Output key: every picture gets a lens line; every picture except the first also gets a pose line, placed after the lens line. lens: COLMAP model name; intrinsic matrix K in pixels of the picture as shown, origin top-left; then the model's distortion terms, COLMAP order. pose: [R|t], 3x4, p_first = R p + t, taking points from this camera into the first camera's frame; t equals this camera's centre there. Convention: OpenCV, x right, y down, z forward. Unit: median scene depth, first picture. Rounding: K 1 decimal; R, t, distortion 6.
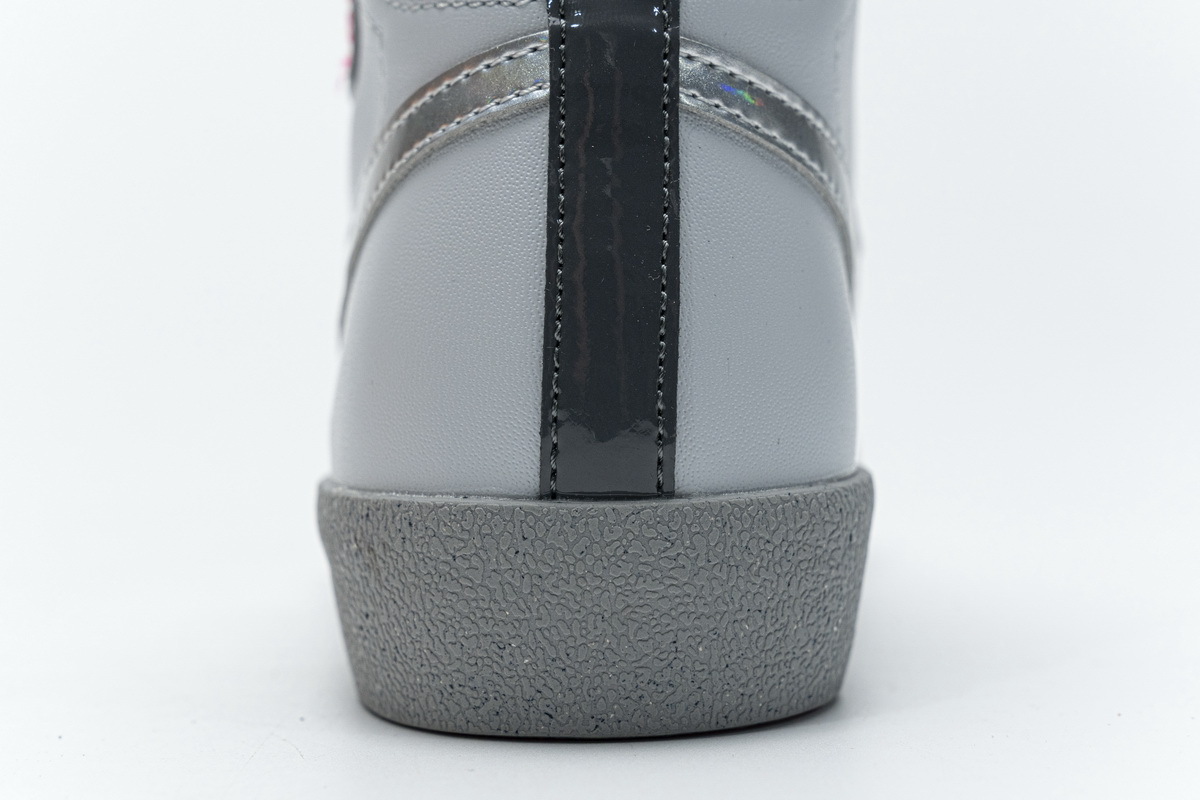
lens RADIAL K [[2249.3, 0, 600.0], [0, 2249.3, 400.0], [0, 0, 1]] dist [-0.001754, -0.065296]
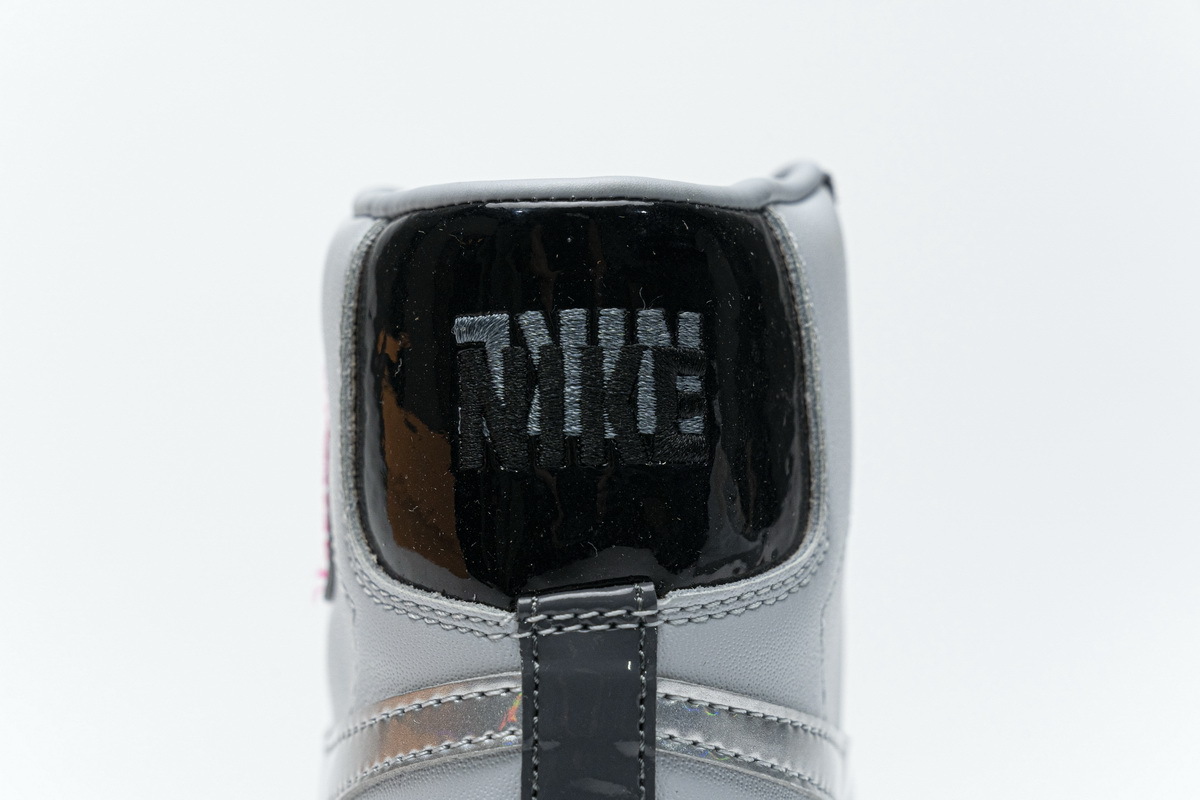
lens RADIAL K [[2249.3, 0, 600.0], [0, 2249.3, 400.0], [0, 0, 1]] dist [-0.001754, -0.065296]
pose [[0.999954, 0.004266, -0.008613, 0.018849], [-0.003945, 0.999309, 0.036966, -0.318438], [0.008765, -0.036930, 0.999279, 0.034906]]
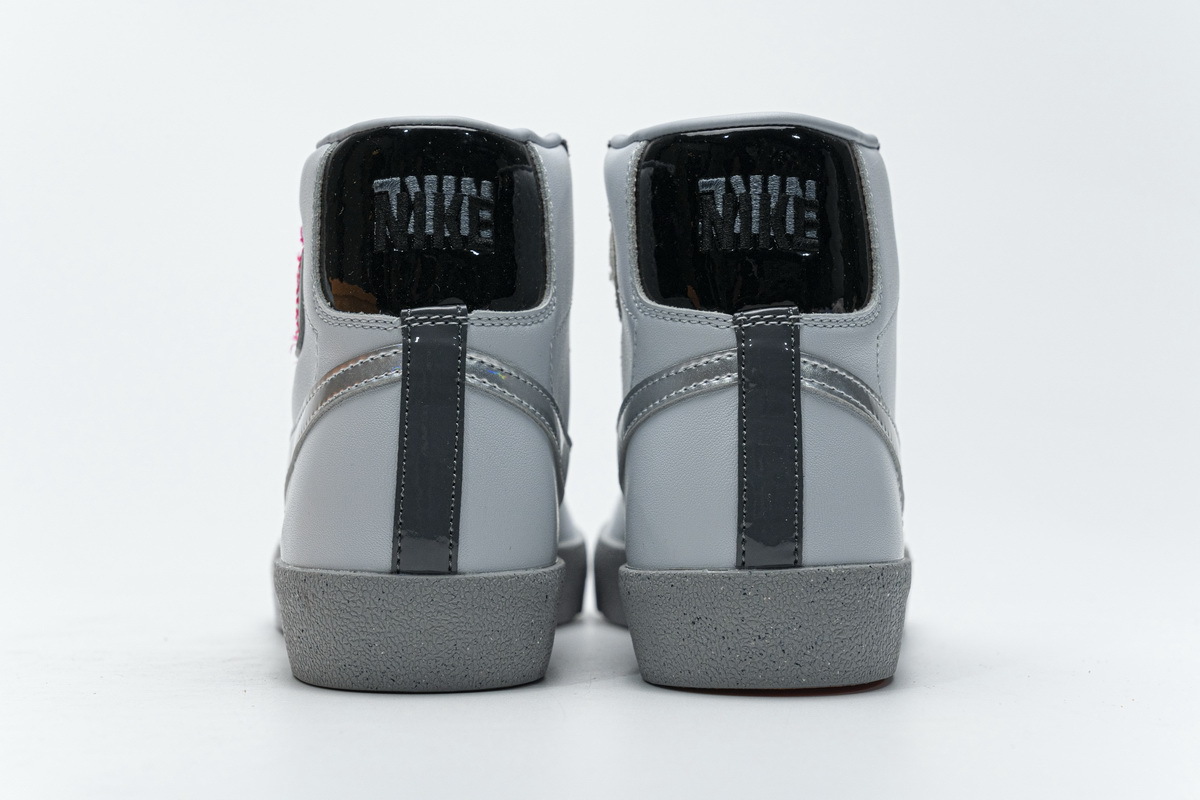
lens RADIAL K [[2249.3, 0, 600.0], [0, 2249.3, 400.0], [0, 0, 1]] dist [-0.001754, -0.065296]
pose [[0.997834, 0.027368, 0.059812, 0.035576], [-0.024919, 0.998835, -0.041319, -0.033546], [-0.060873, 0.039739, 0.997354, -1.048477]]
